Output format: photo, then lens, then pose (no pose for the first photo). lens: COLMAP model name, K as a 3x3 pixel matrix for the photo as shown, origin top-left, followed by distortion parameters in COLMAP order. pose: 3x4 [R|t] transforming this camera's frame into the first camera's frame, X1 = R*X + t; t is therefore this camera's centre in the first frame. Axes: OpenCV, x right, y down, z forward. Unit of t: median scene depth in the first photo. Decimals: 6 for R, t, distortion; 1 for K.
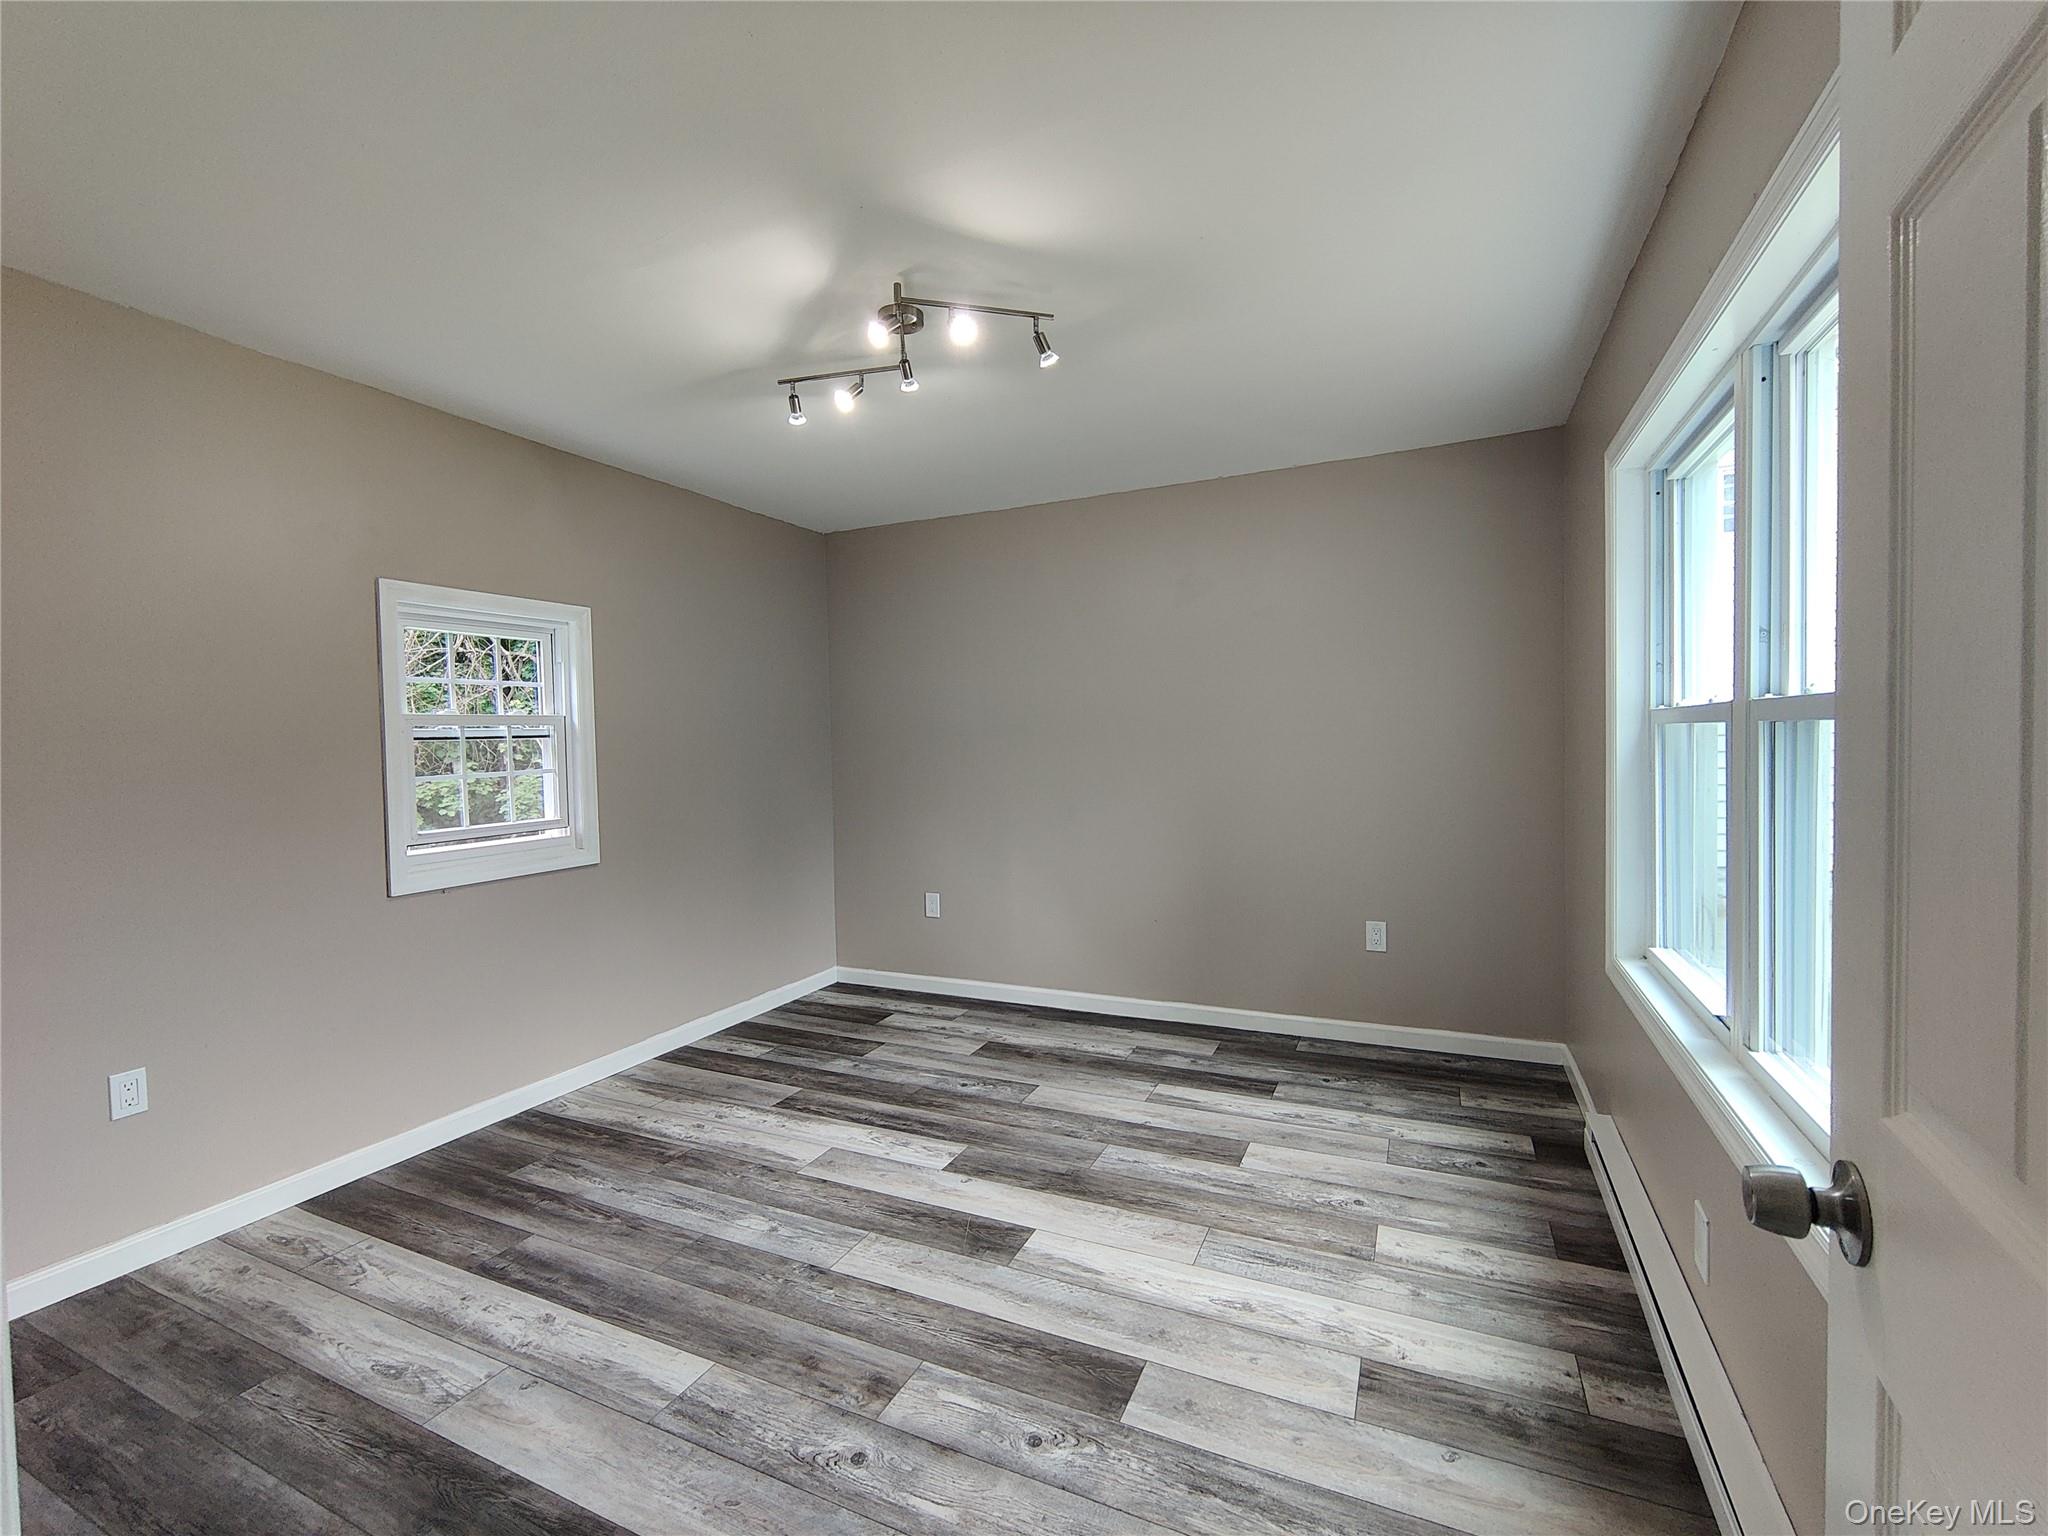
lens RADIAL K [[877.1, 0, 1024.2], [0, 877.1, 766.3], [0, 0, 1]] dist [-0.004129, 0.000339]
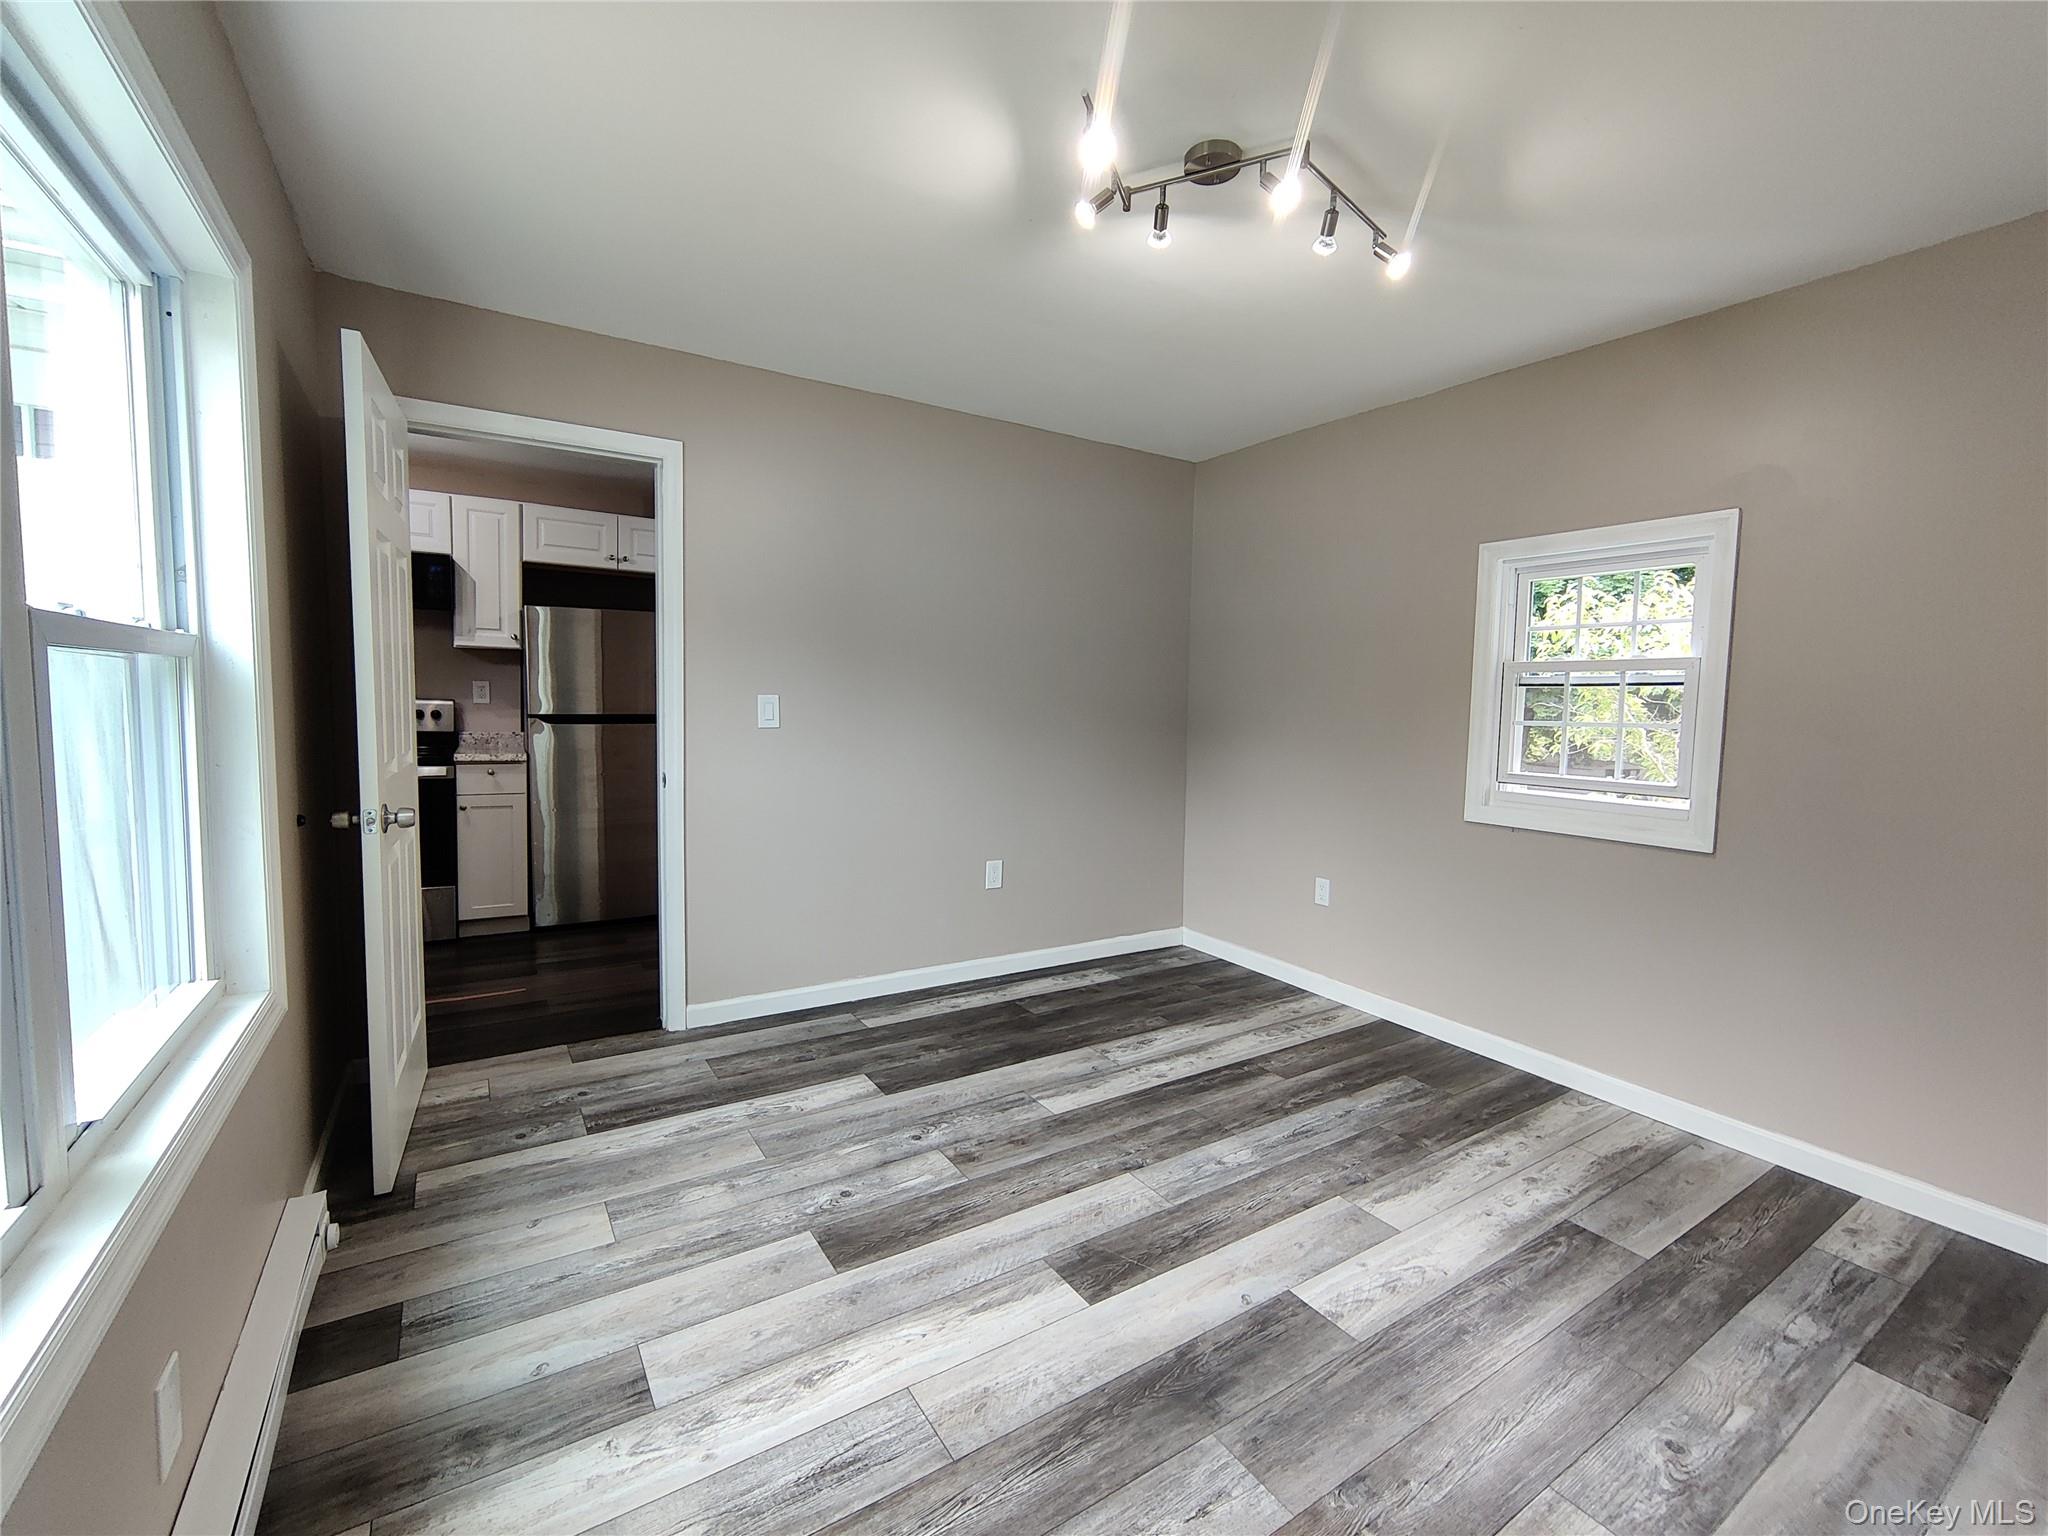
lens RADIAL K [[877.1, 0, 1024.2], [0, 877.1, 766.3], [0, 0, 1]] dist [-0.004129, 0.000339]
pose [[-0.535046, 0.077046, -0.841303, 0.563446], [-0.036374, 0.992808, 0.114054, -0.033980], [0.844040, 0.091626, -0.528395, 1.109953]]
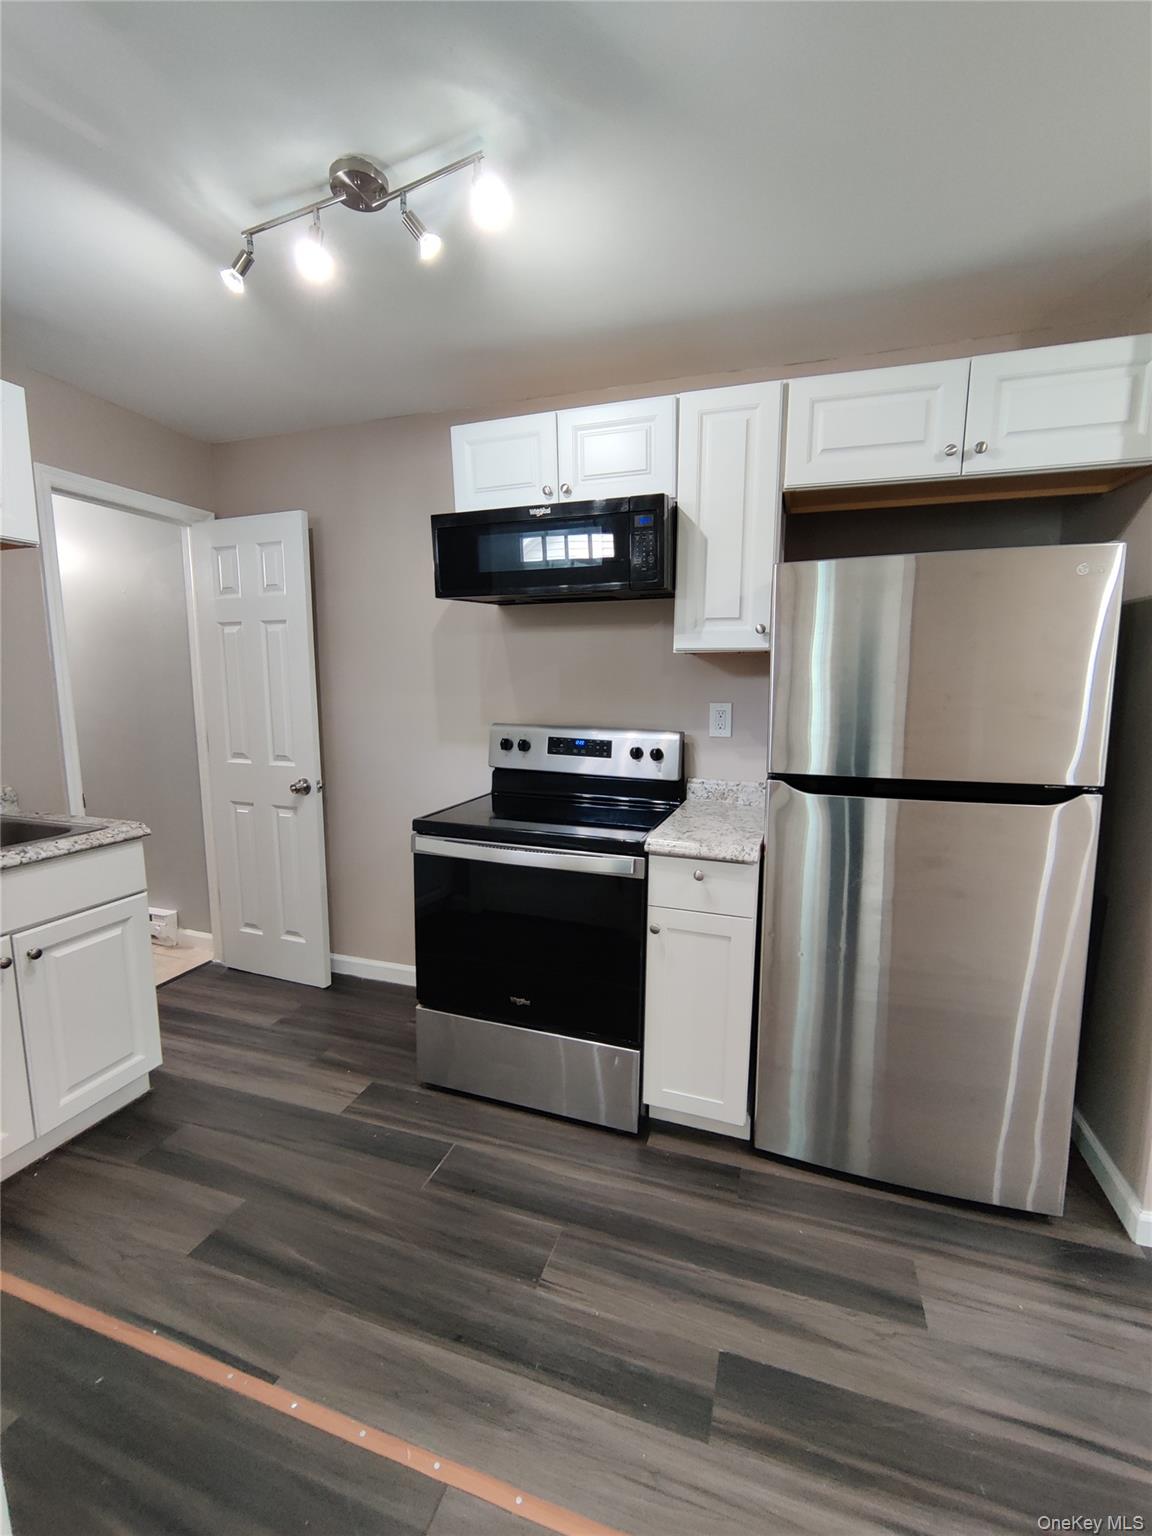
lens RADIAL K [[657.4, 0, 580.3], [0, 657.4, 767.3], [0, 0, 1]] dist [-0.003363, -0.000058]
pose [[-0.992097, 0.036208, -0.120140, -0.043054], [0.015742, 0.985813, 0.167108, -0.027764], [0.124486, 0.163896, -0.978592, 0.100898]]
